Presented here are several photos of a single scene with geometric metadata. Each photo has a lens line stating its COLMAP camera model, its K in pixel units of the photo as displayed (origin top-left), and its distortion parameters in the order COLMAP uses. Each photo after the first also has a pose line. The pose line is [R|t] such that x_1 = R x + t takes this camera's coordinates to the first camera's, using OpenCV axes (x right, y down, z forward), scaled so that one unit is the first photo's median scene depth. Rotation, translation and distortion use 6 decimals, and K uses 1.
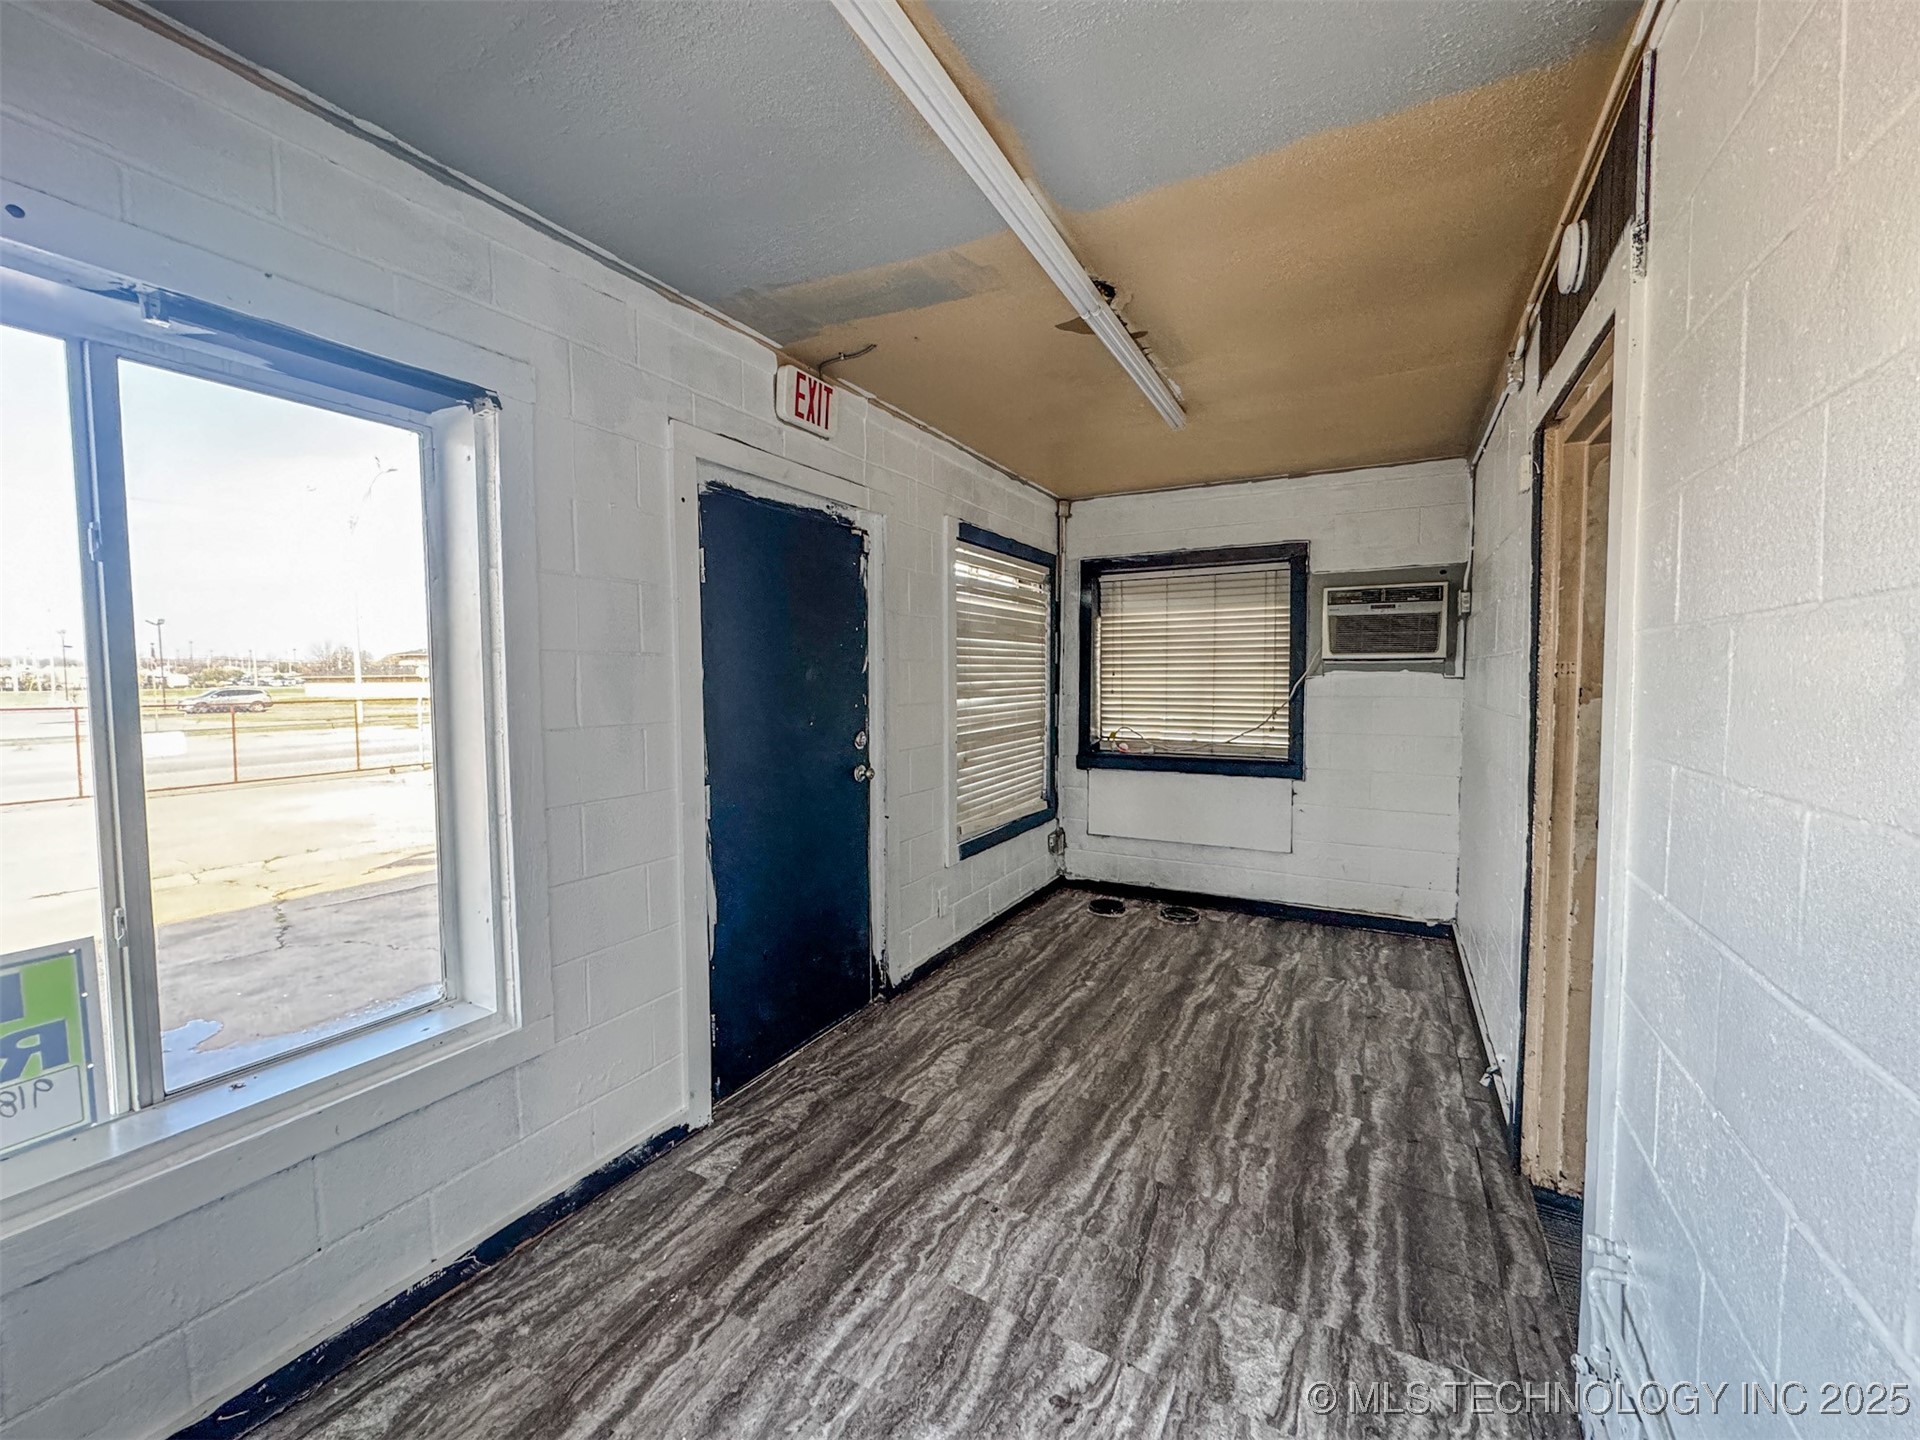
lens RADIAL K [[763.0, 0, 956.1], [0, 763.0, 721.5], [0, 0, 1]] dist [0.000744, 0.000109]
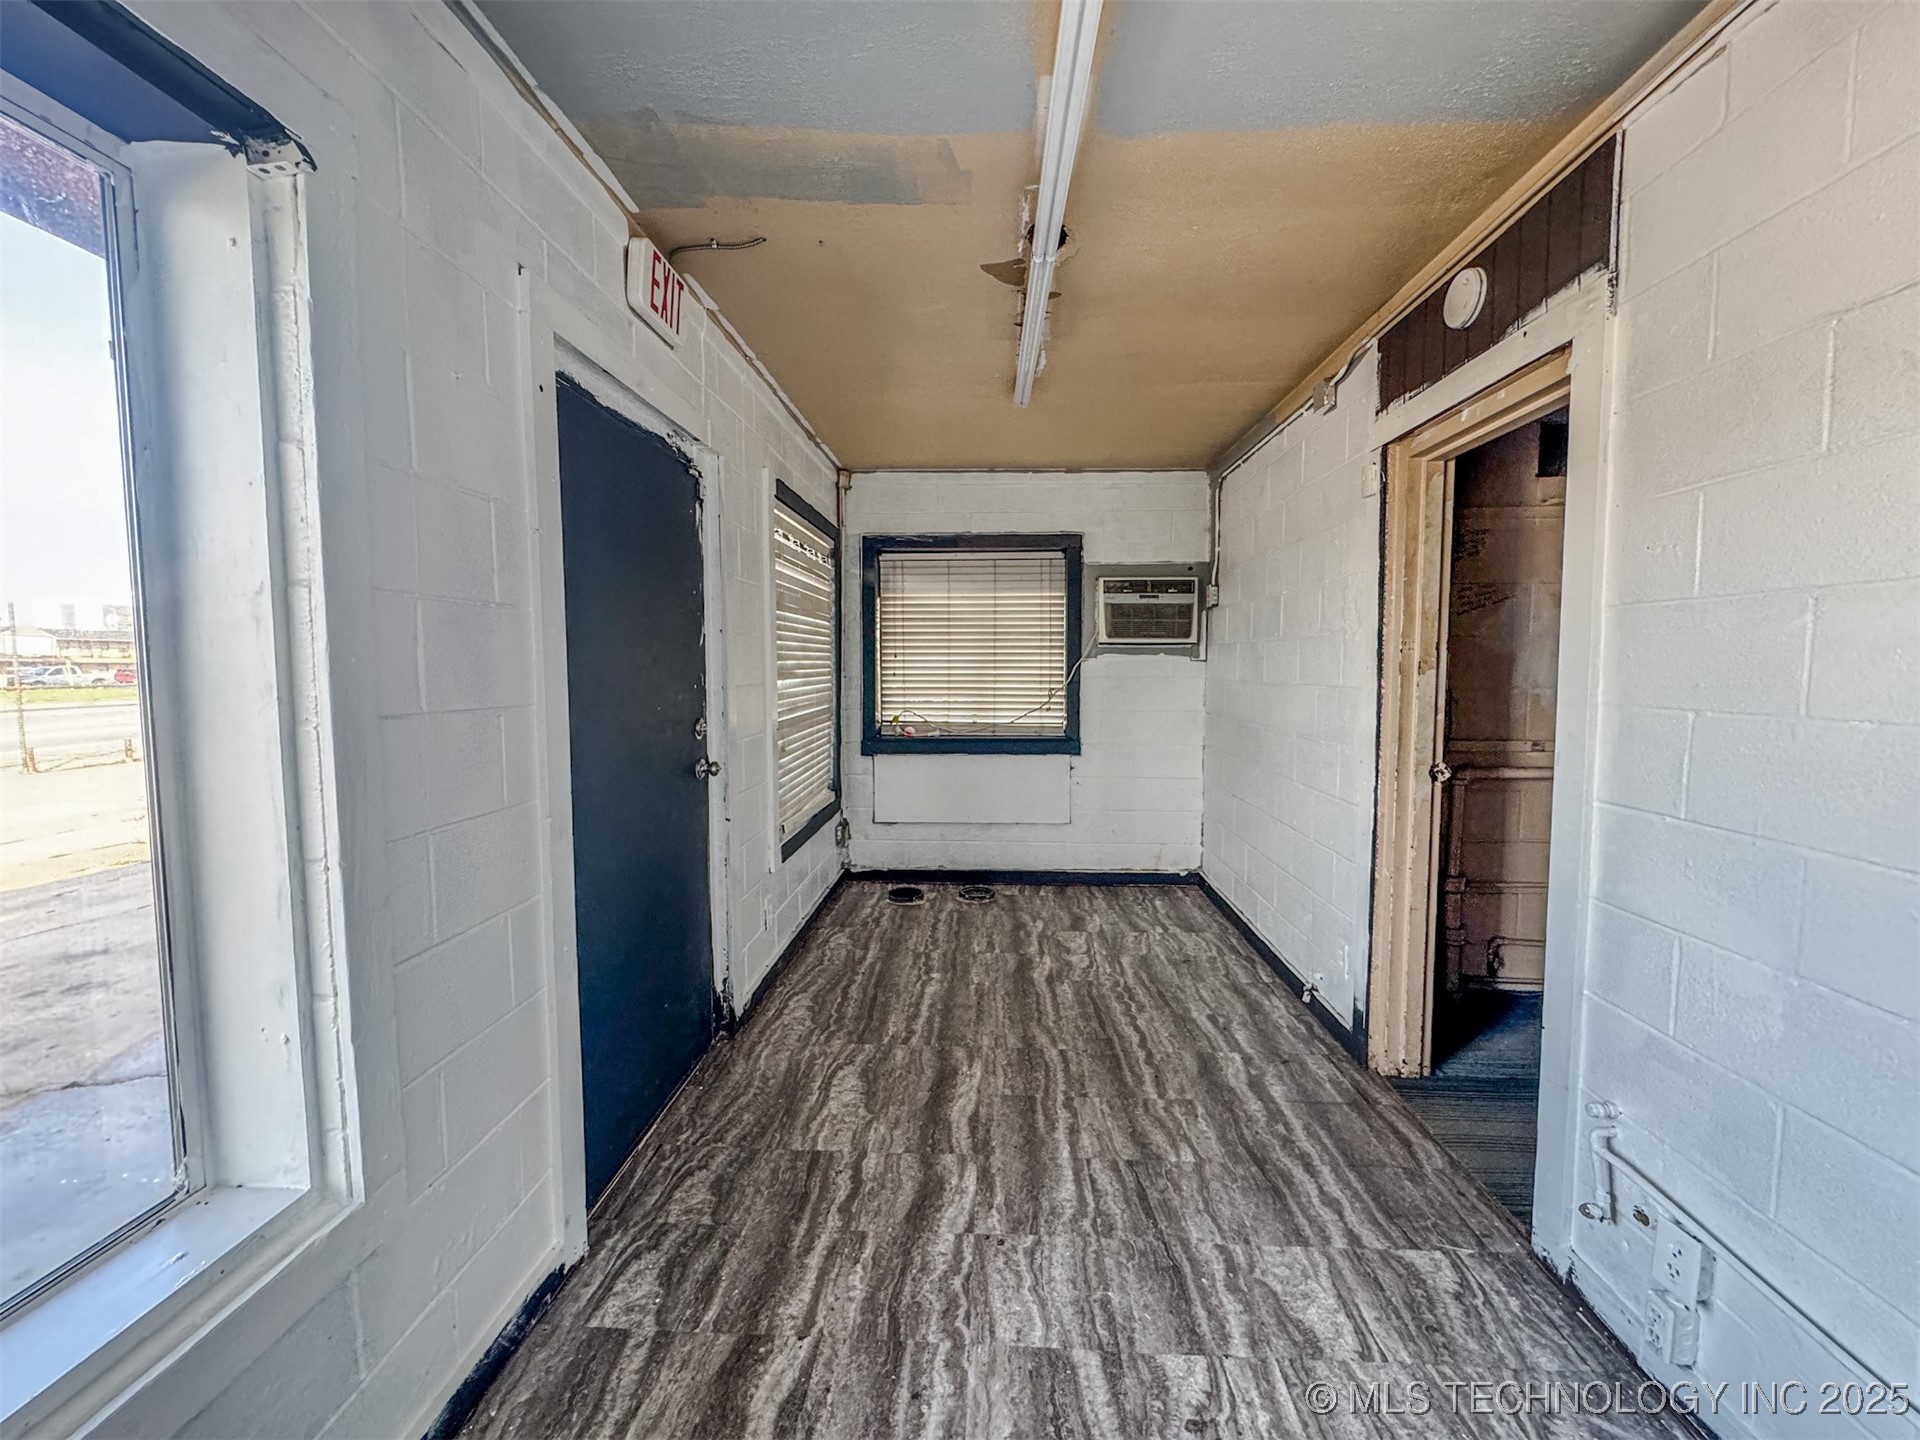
lens RADIAL K [[763.0, 0, 956.1], [0, 763.0, 721.5], [0, 0, 1]] dist [0.000744, 0.000109]
pose [[0.898169, -0.027597, 0.438784, -0.274690], [0.022162, 0.999601, 0.017505, 0.009964], [-0.439092, -0.005998, 0.898422, 0.165391]]
